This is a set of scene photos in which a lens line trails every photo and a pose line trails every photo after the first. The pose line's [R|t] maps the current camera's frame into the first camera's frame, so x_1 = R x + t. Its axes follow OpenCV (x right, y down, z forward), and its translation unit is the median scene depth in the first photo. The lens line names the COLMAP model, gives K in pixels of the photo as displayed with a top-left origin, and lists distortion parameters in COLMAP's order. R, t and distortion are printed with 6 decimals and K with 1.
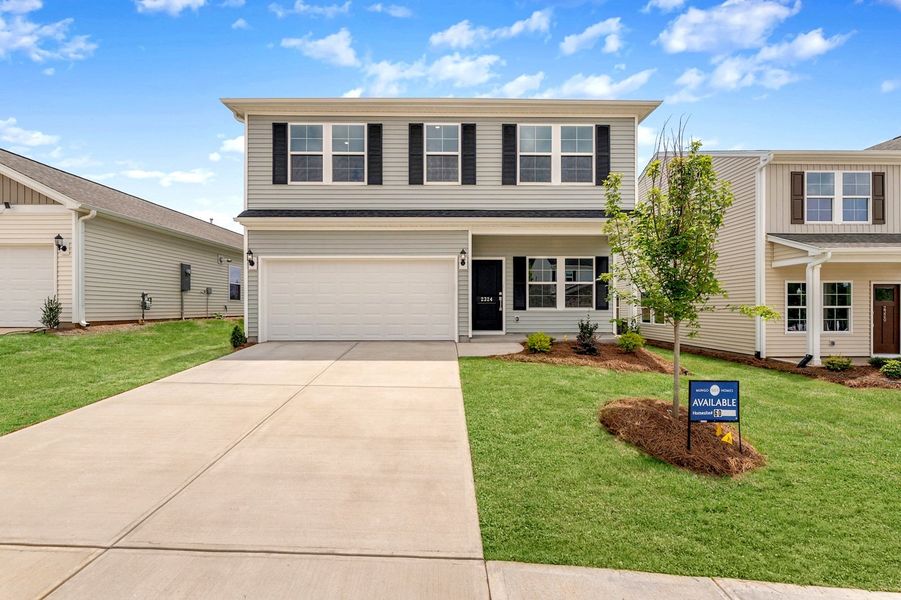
lens RADIAL K [[370.3, 0, 449.8], [0, 370.3, 299.6], [0, 0, 1]] dist [-0.019799, 0.000053]
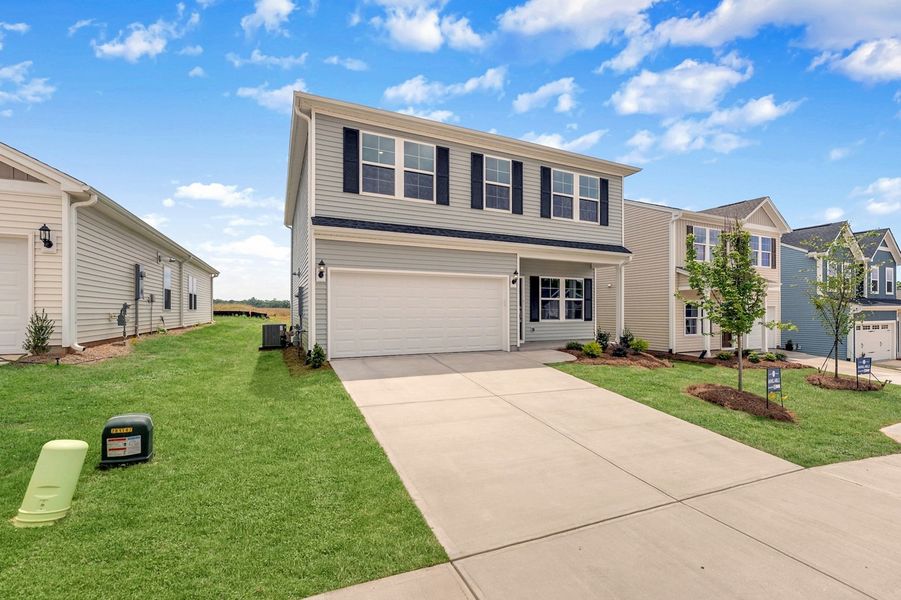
lens RADIAL K [[370.3, 0, 445.2], [0, 370.3, 306.5], [0, 0, 1]] dist [-0.019799, 0.000053]
pose [[0.919859, 0.005113, 0.392217, -0.607822], [-0.002364, 0.999969, -0.007492, -0.013347], [-0.392243, 0.005964, 0.919842, 0.028927]]
